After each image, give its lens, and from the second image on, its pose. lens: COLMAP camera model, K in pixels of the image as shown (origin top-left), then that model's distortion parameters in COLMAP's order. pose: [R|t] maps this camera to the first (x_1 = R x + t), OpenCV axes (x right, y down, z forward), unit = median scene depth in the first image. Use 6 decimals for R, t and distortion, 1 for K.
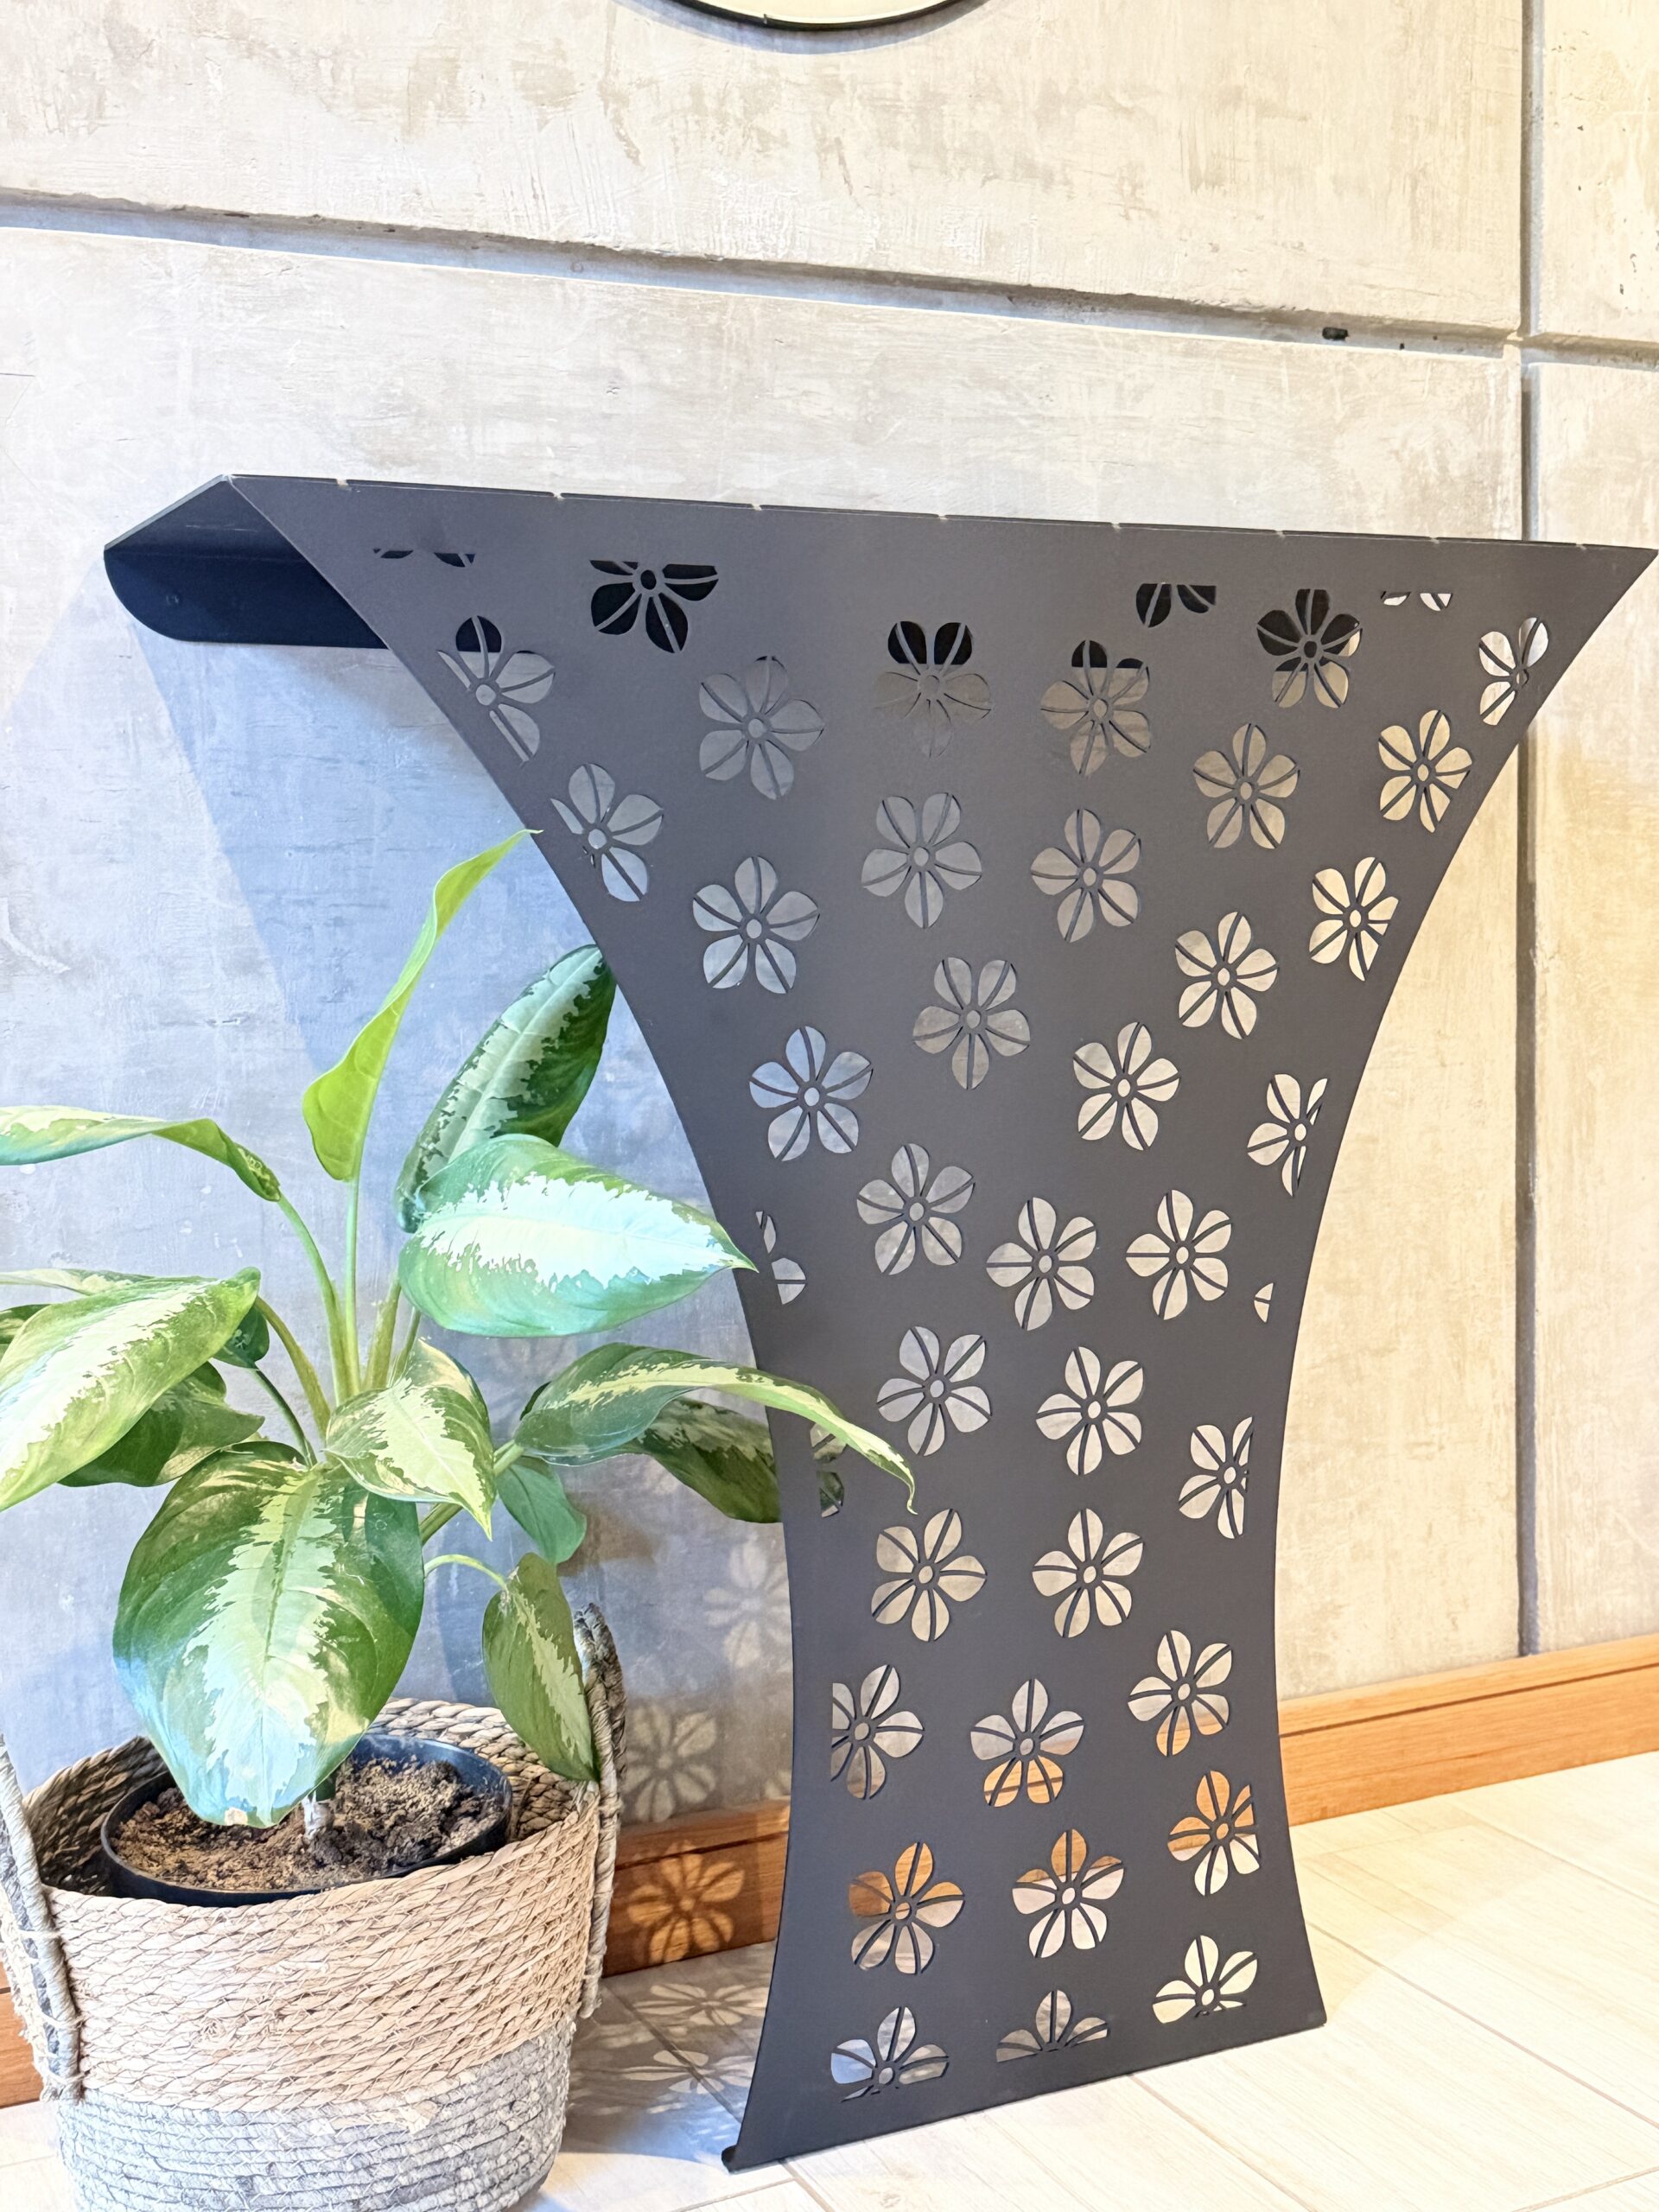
lens RADIAL K [[2654.4, 0, 816.0], [0, 2654.4, 1154.7], [0, 0, 1]] dist [0.055592, 0.000000]
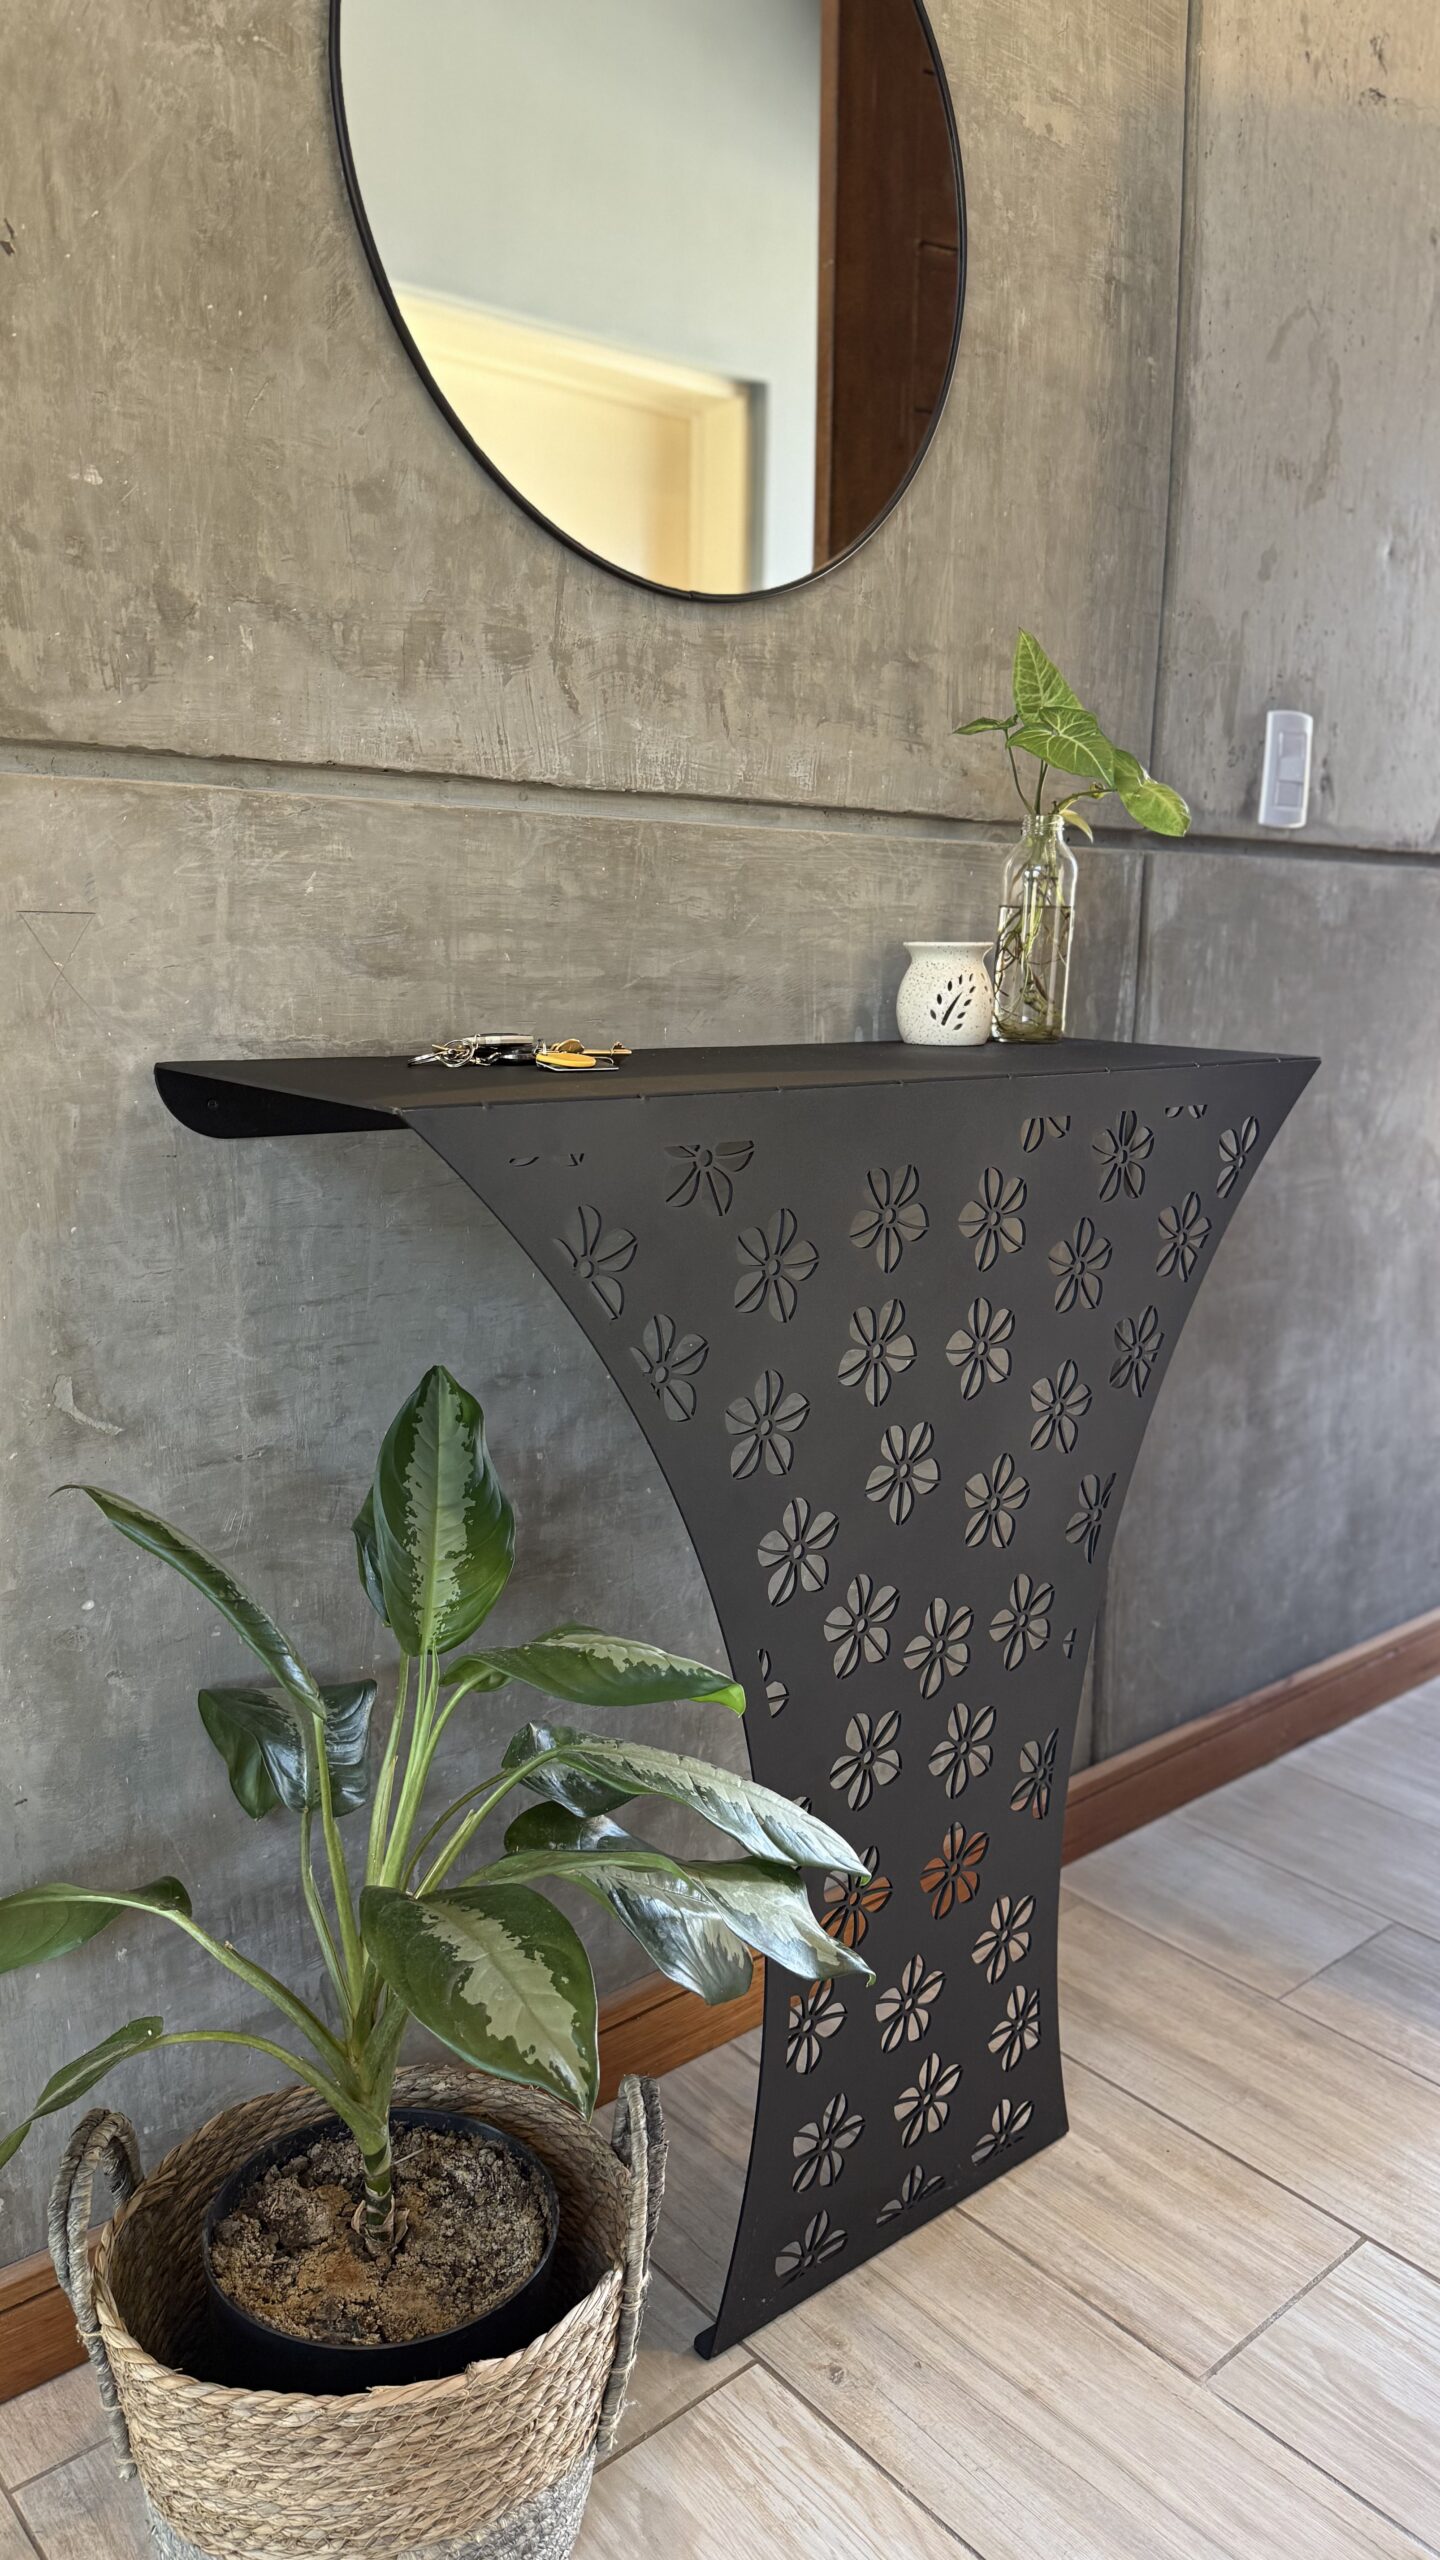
lens RADIAL K [[1819.6, 0, 707.4], [0, 1819.6, 1292.9], [0, 0, 1]] dist [0.056287, -0.072698]
pose [[0.967003, -0.013239, 0.254420, -0.233048], [-0.011779, 0.995258, 0.096557, -0.202915], [-0.254492, -0.096368, 0.962261, 0.186271]]
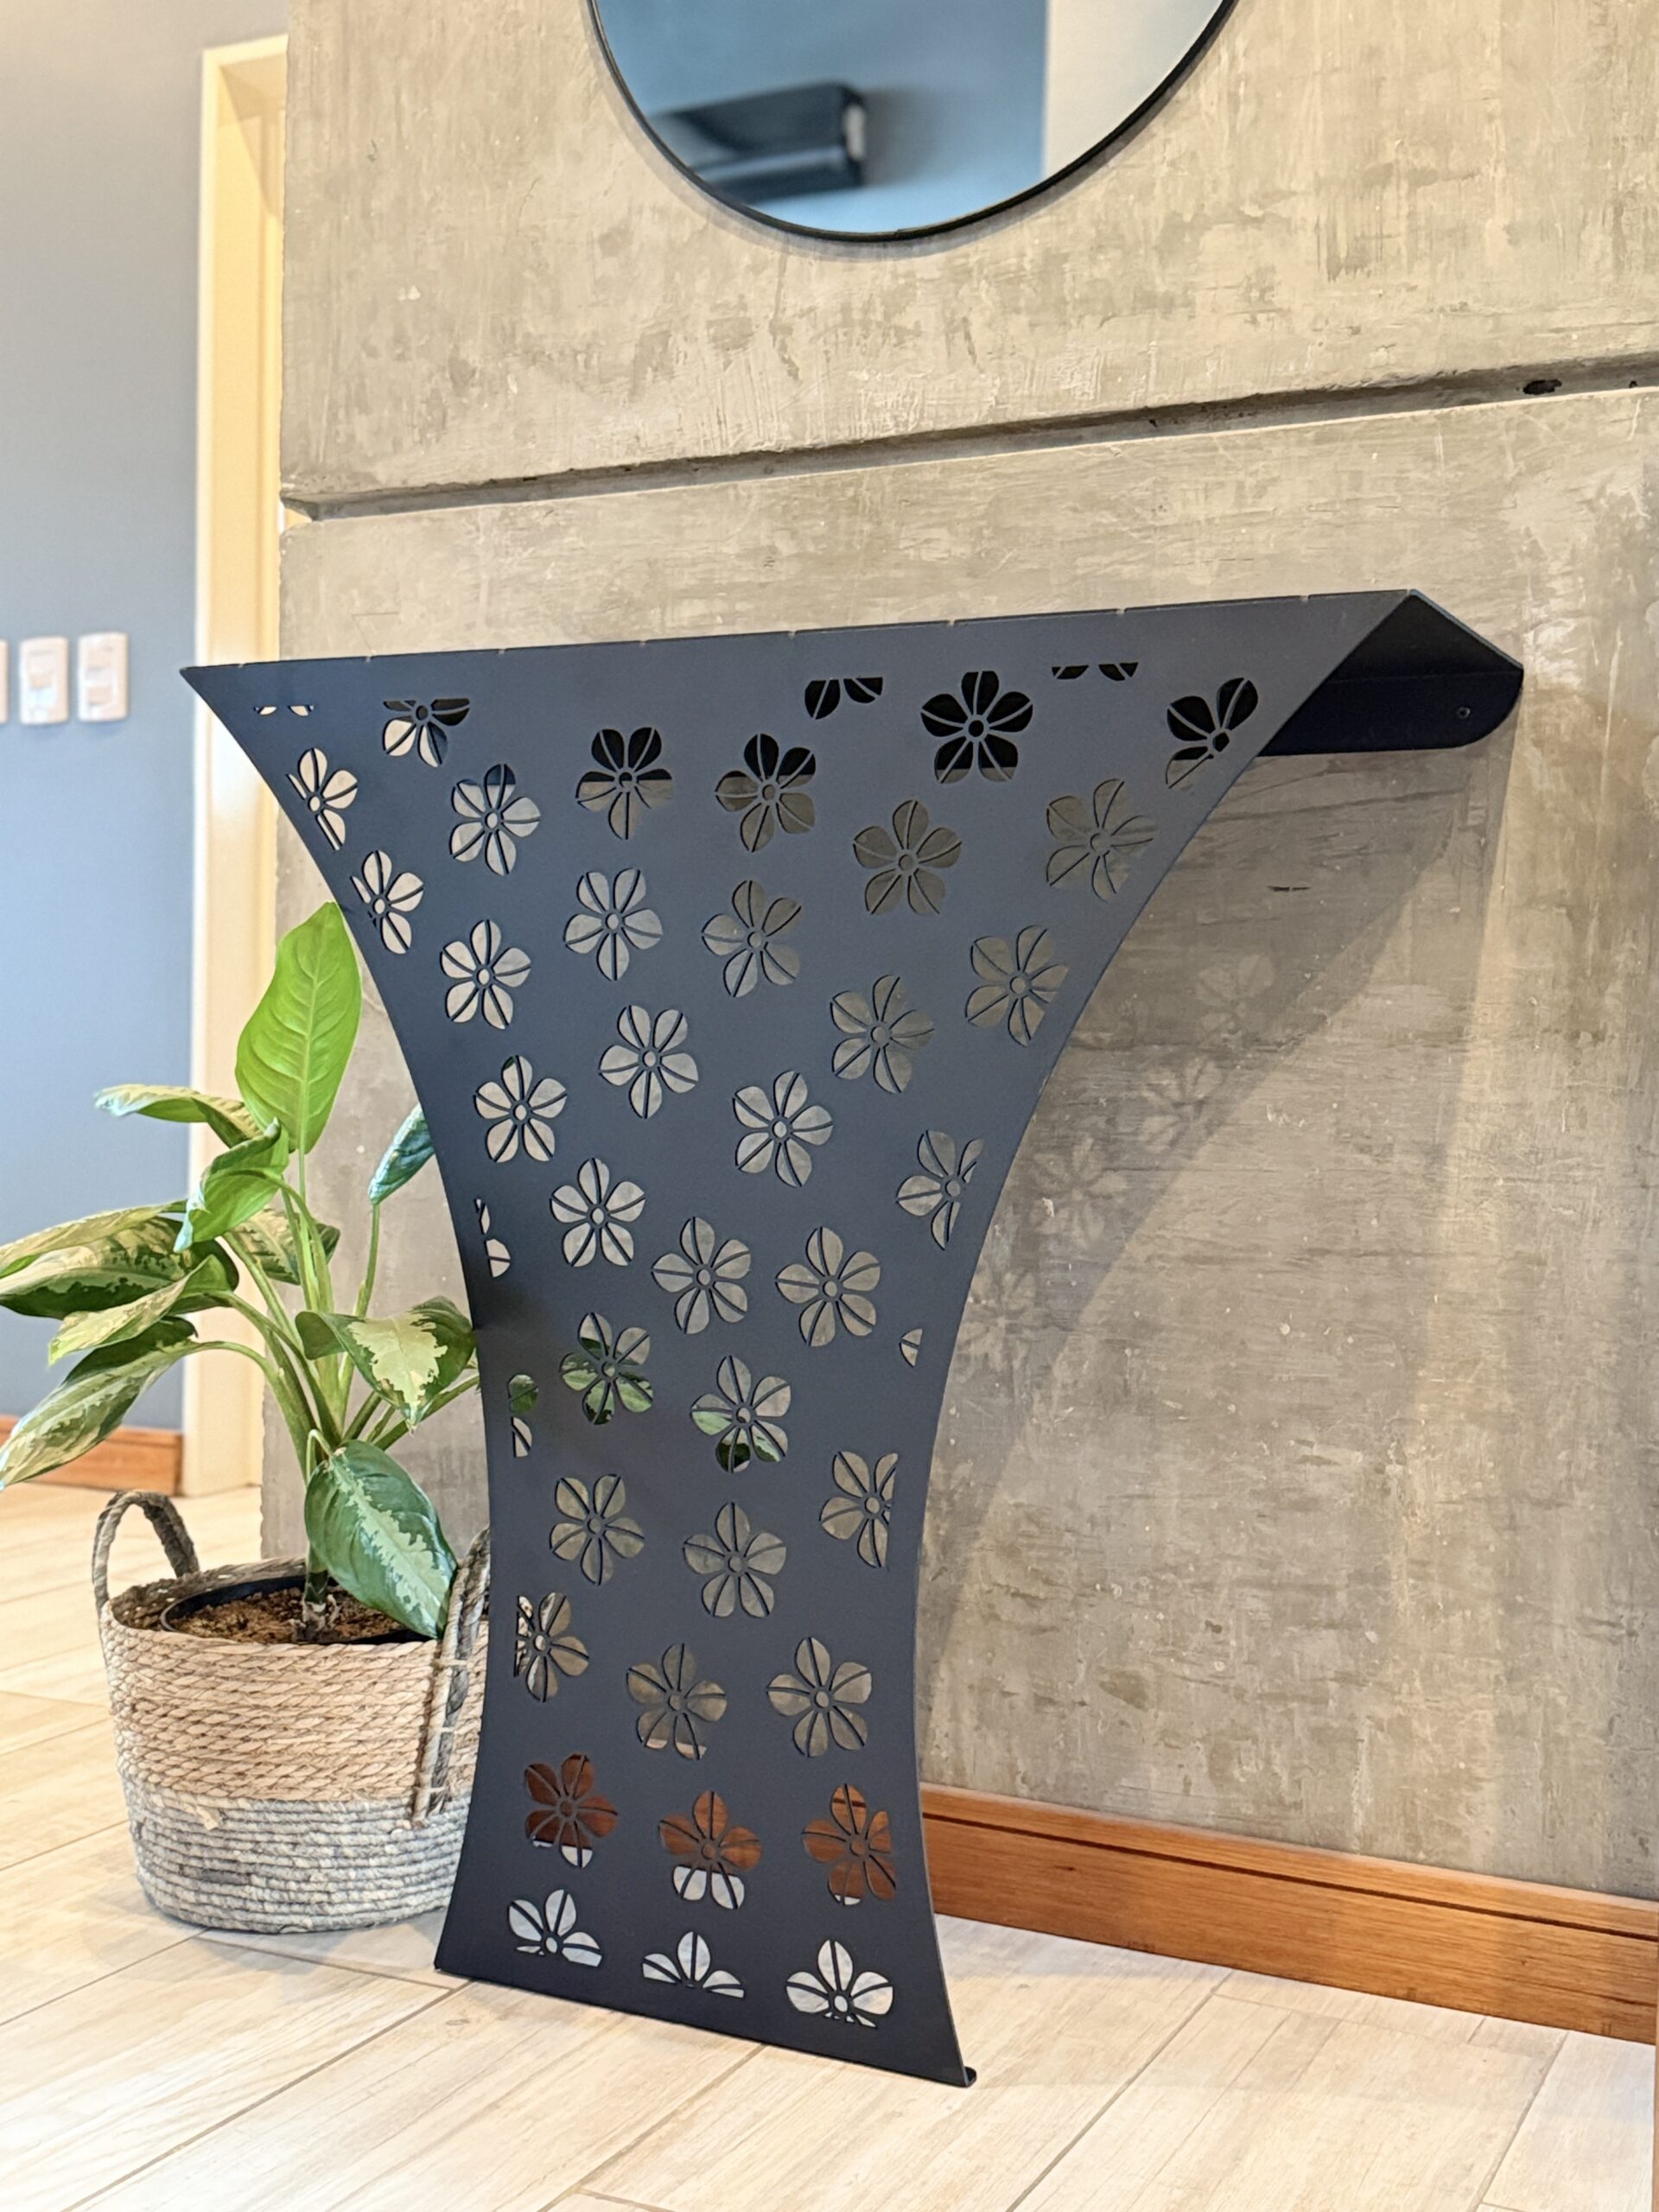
lens RADIAL K [[2572.0, 0, 789.5], [0, 2572.0, 1145.3], [0, 0, 1]] dist [0.066757, 0.000000]
pose [[0.591385, 0.052829, -0.804657, 0.951786], [-0.115993, 0.993048, -0.020052, 0.002761], [0.798003, 0.105193, 0.593401, 0.348866]]
